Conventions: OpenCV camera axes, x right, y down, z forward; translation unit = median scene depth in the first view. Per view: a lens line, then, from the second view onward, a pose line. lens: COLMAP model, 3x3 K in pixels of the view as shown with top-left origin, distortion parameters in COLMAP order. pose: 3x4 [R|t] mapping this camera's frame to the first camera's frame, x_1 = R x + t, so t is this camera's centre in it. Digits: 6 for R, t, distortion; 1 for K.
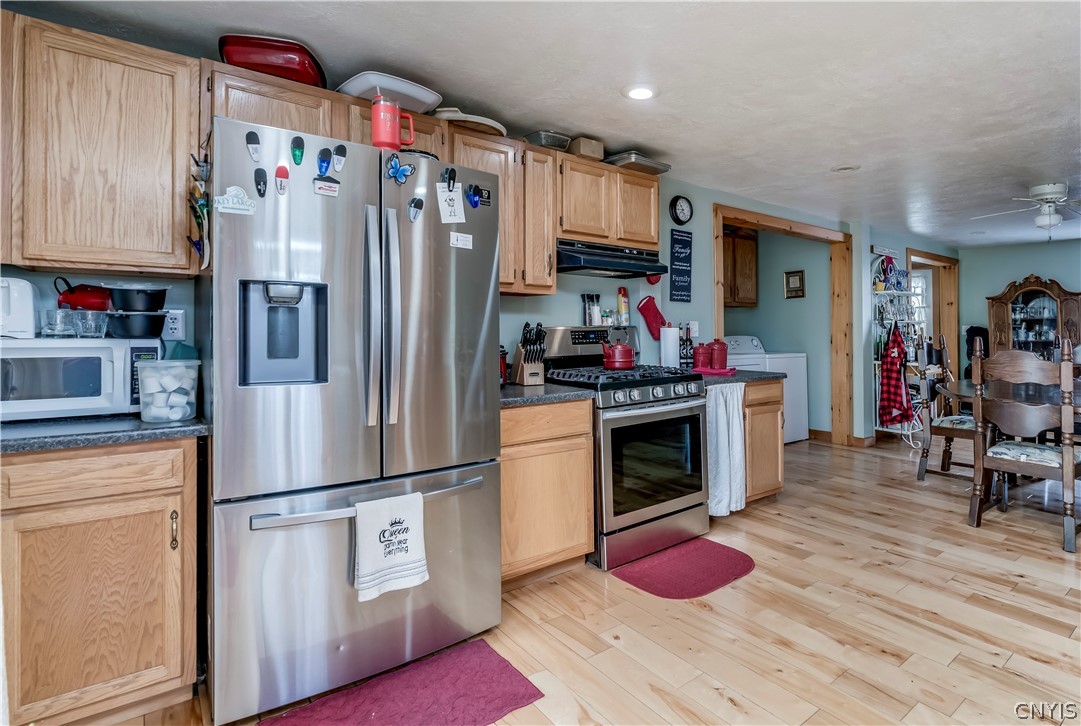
lens RADIAL K [[570.9, 0, 620.2], [0, 570.9, 313.4], [0, 0, 1]] dist [0.000516, 0.000498]
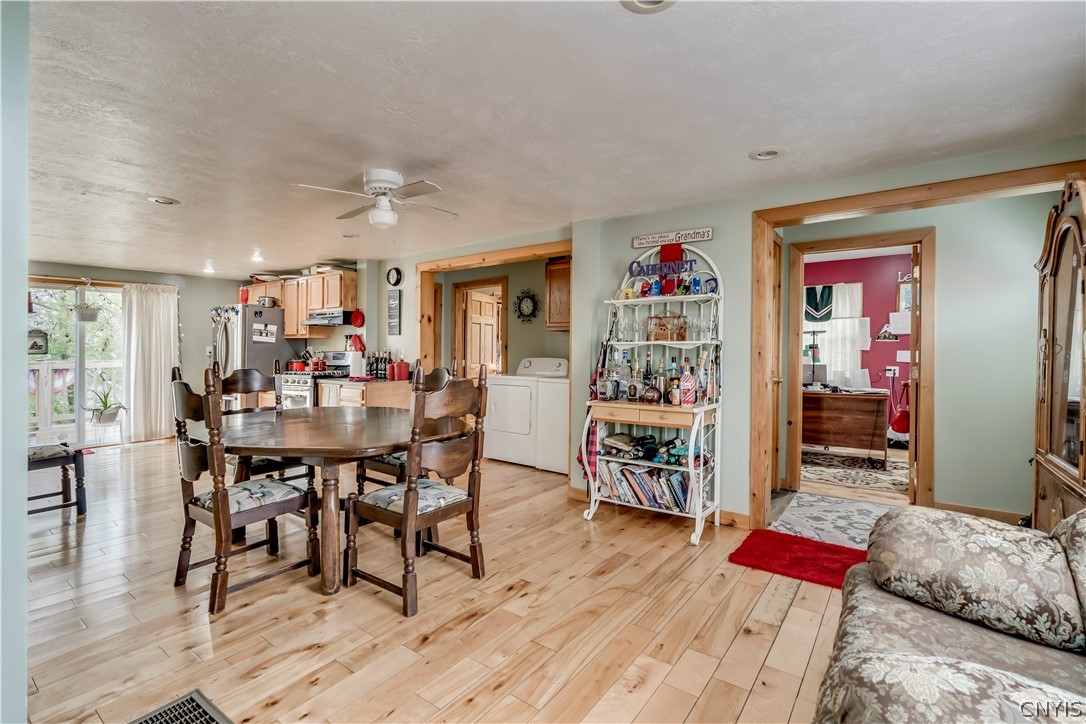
lens RADIAL K [[499.7, 0, 540.5], [0, 499.7, 349.4], [0, 0, 1]] dist [-0.001533, 0.000506]
pose [[0.207863, -0.005002, -0.978145, 1.119423], [0.025293, 0.999680, 0.000263, 0.020535], [0.977831, -0.024795, 0.207924, 0.807847]]
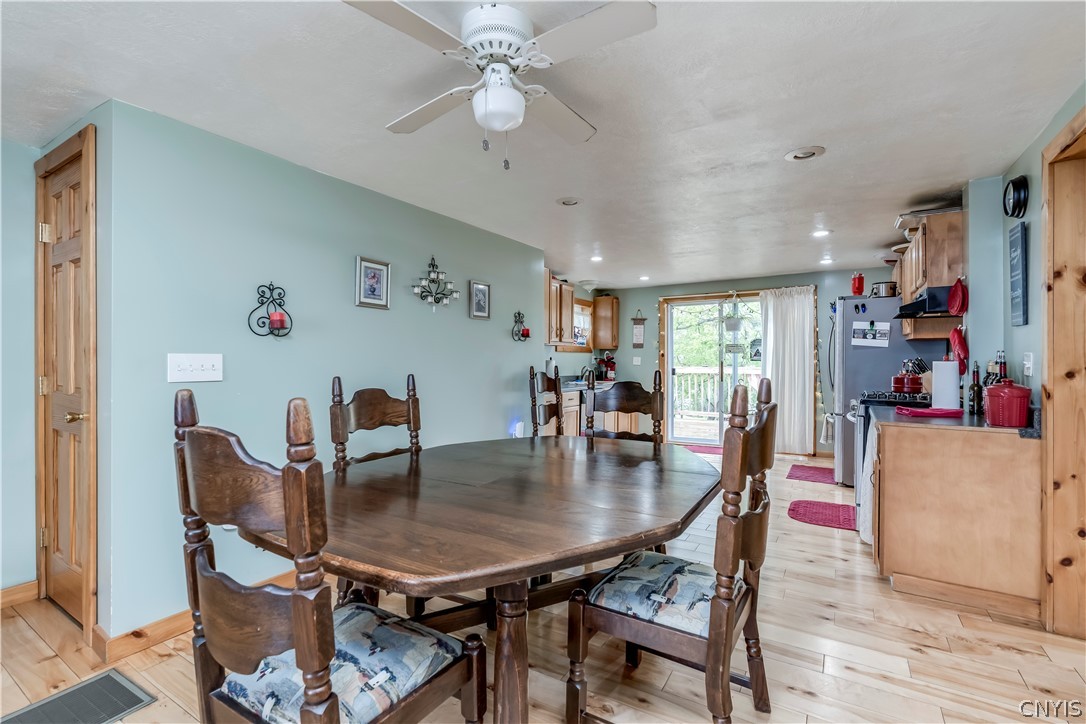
lens RADIAL K [[493.3, 0, 546.9], [0, 493.3, 357.6], [0, 0, 1]] dist [-0.002566, -0.000096]
pose [[-0.952135, -0.004510, -0.305644, 0.624633], [0.003088, 0.999698, -0.024370, 0.023484], [0.305662, -0.024147, -0.951834, 1.025854]]
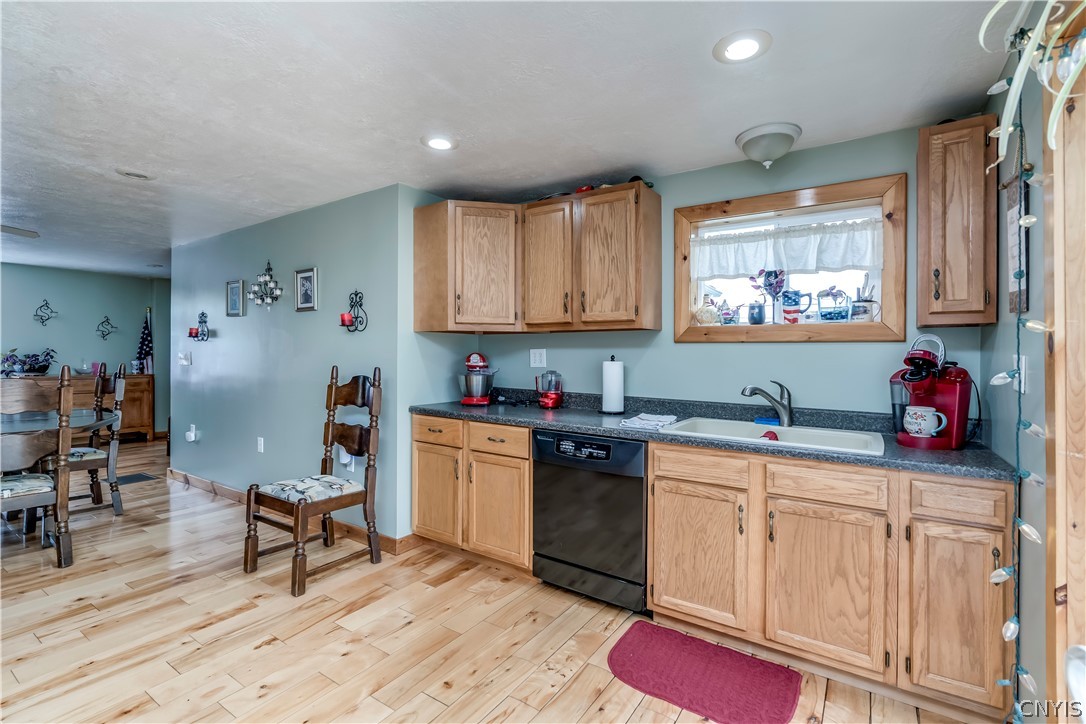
lens RADIAL K [[487.3, 0, 543.4], [0, 487.3, 366.5], [0, 0, 1]] dist [-0.003115, -0.000365]
pose [[-0.269763, -0.024207, 0.962622, -0.165318], [-0.032223, 0.999351, 0.016101, 0.002447], [-0.962387, -0.026676, -0.270368, 0.214563]]
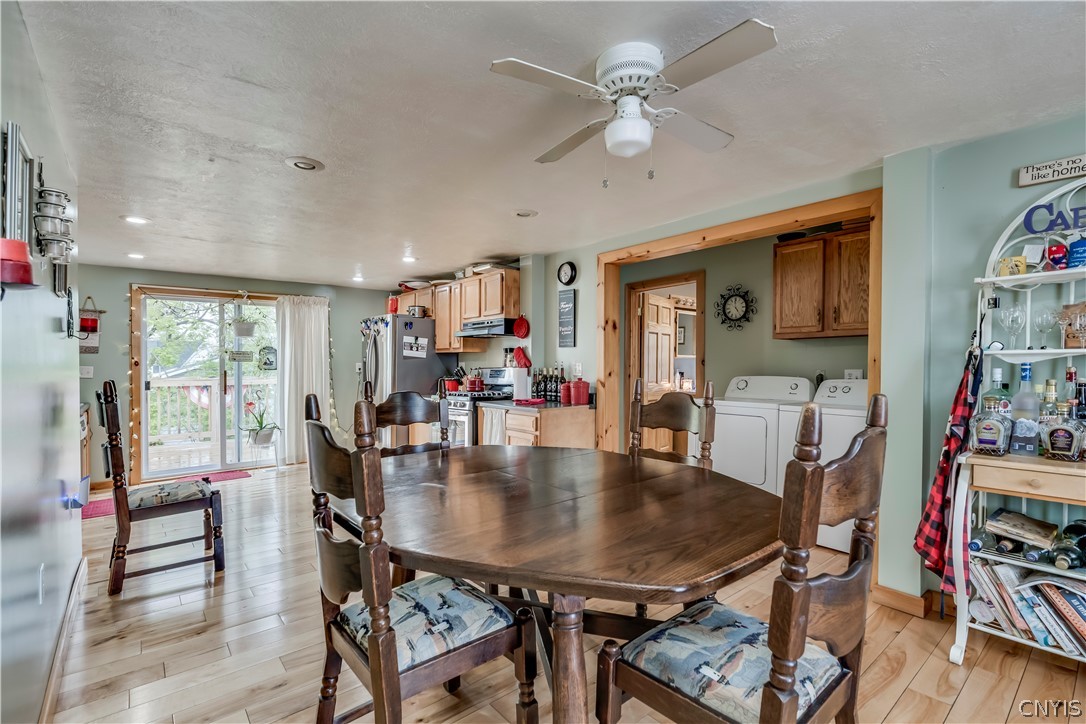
lens RADIAL K [[498.6, 0, 546.4], [0, 498.6, 368.9], [0, 0, 1]] dist [-0.004167, -0.000010]
pose [[-0.015191, 0.001387, -0.999884, 0.872109], [0.027303, 0.999627, 0.000971, 0.017713], [0.999512, -0.027285, -0.015224, 0.708408]]
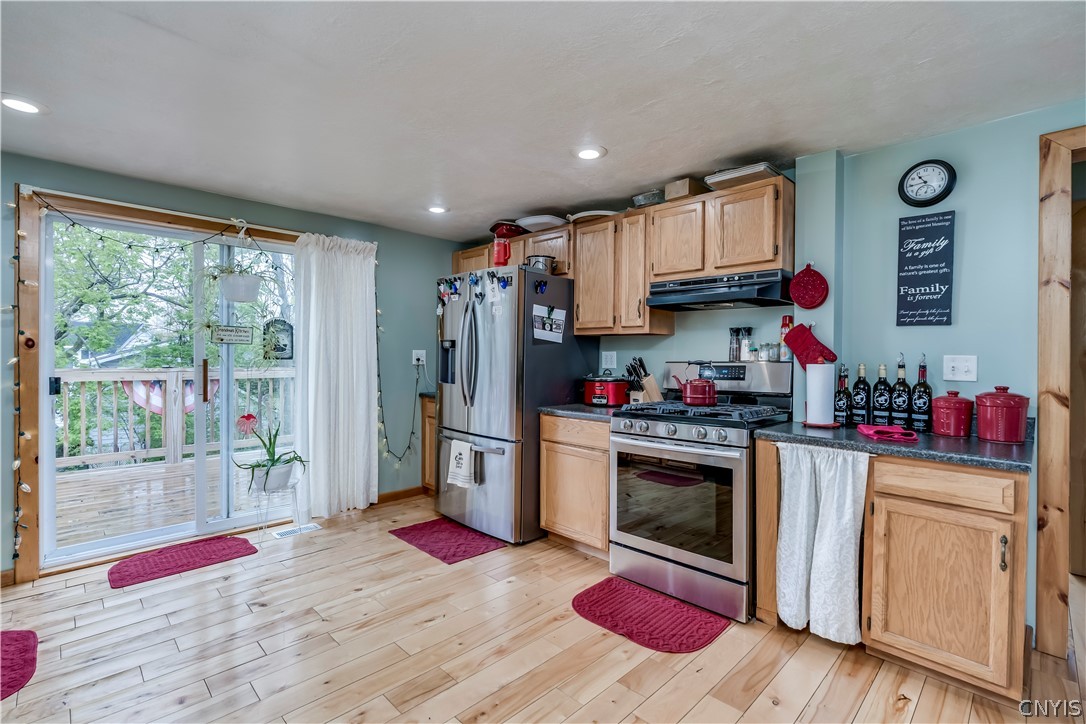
lens RADIAL K [[491.8, 0, 542.9], [0, 491.8, 366.4], [0, 0, 1]] dist [-0.003651, 0.000224]
pose [[0.069447, 0.013508, -0.997494, 0.461404], [0.012258, 0.999821, 0.014393, 0.009221], [0.997510, -0.013227, 0.069269, 0.388665]]
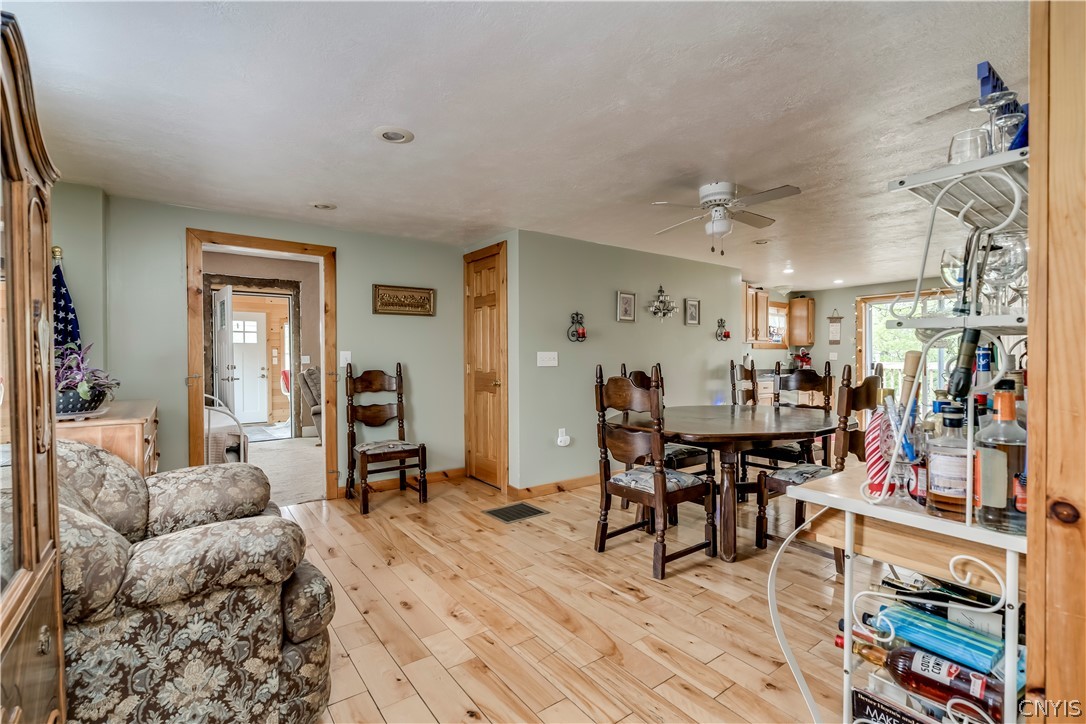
lens RADIAL K [[493.3, 0, 546.9], [0, 493.3, 357.6], [0, 0, 1]] dist [-0.002566, -0.000096]
pose [[-0.997639, 0.000280, 0.068672, 0.719386], [-0.001066, 0.999808, -0.019563, 0.033330], [-0.068665, -0.019590, -0.997447, 1.315385]]
